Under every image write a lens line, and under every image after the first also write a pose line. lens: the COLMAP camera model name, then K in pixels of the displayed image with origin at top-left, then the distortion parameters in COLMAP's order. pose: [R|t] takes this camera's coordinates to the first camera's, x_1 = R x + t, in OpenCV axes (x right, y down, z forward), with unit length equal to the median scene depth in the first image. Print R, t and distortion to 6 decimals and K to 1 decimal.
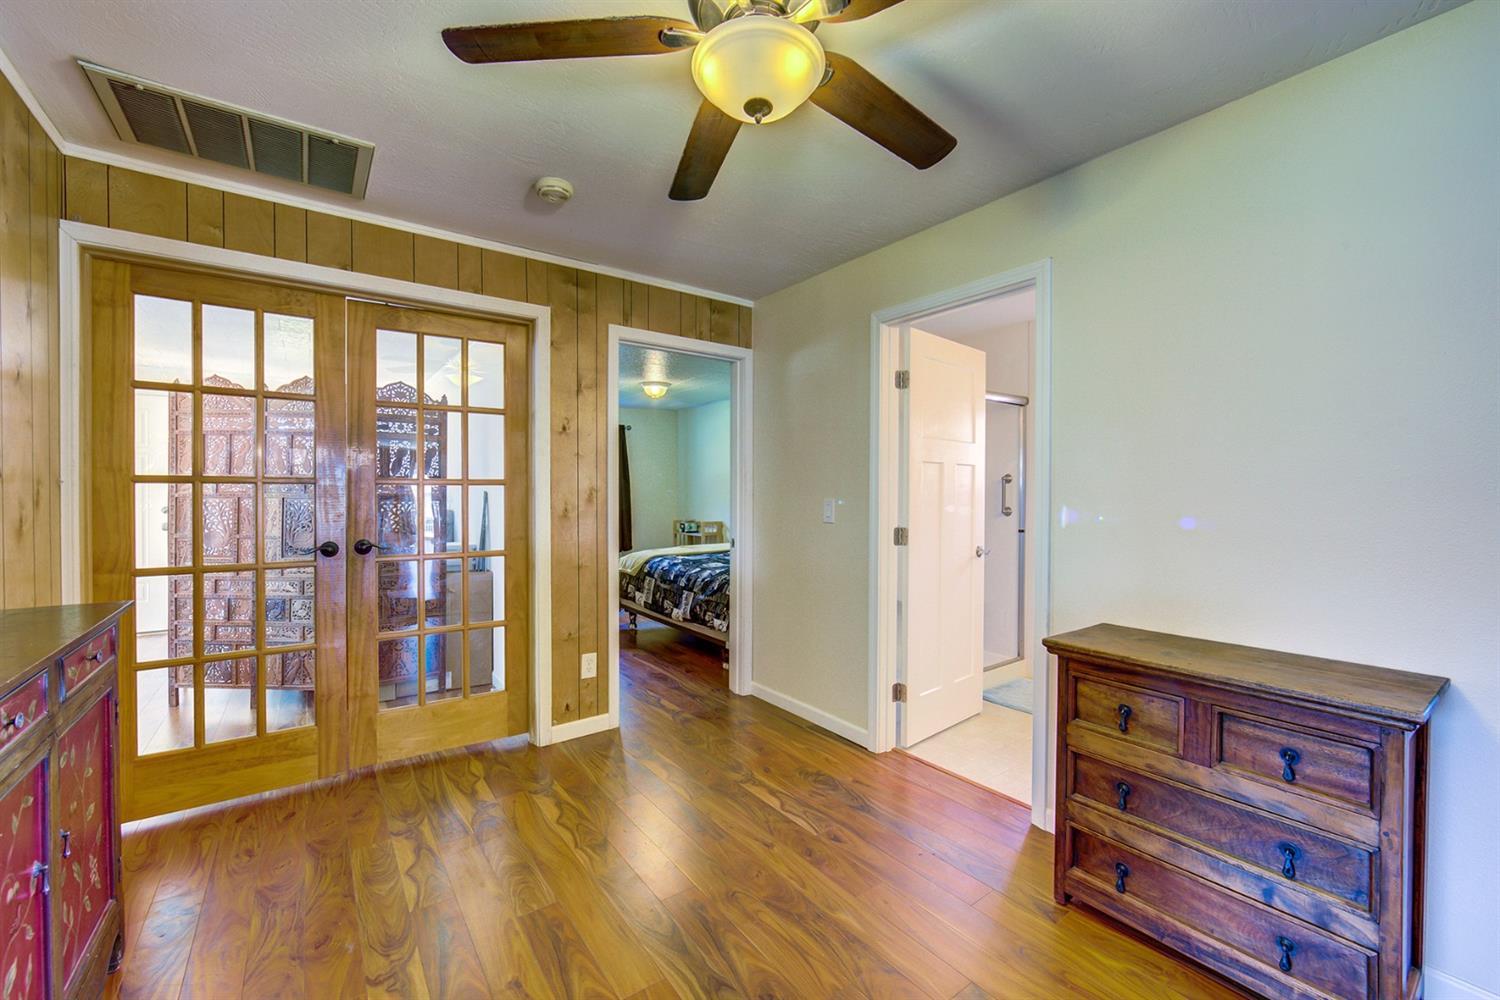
lens RADIAL K [[626.7, 0, 748.7], [0, 626.7, 495.8], [0, 0, 1]] dist [0.000868, 0.000179]
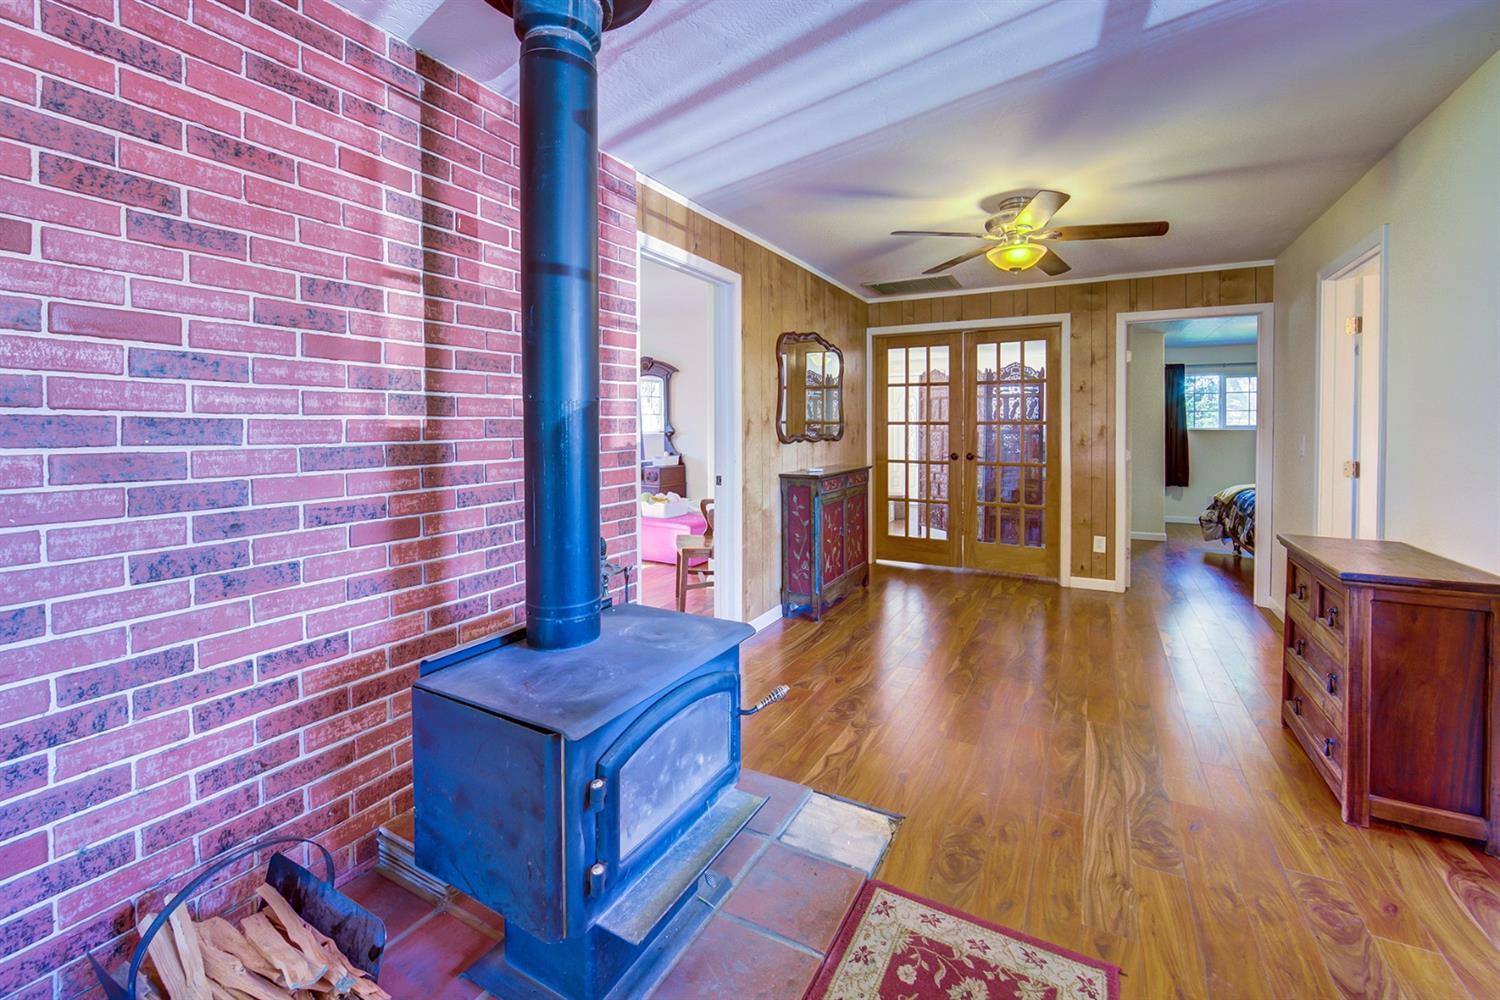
lens RADIAL K [[626.7, 0, 749.8], [0, 626.7, 436.7], [0, 0, 1]] dist [0.000868, 0.000179]
pose [[0.424204, 0.010543, -0.905505, 0.788431], [-0.009140, 0.999931, 0.007360, 0.010522], [0.905521, 0.005154, 0.424271, -0.416273]]
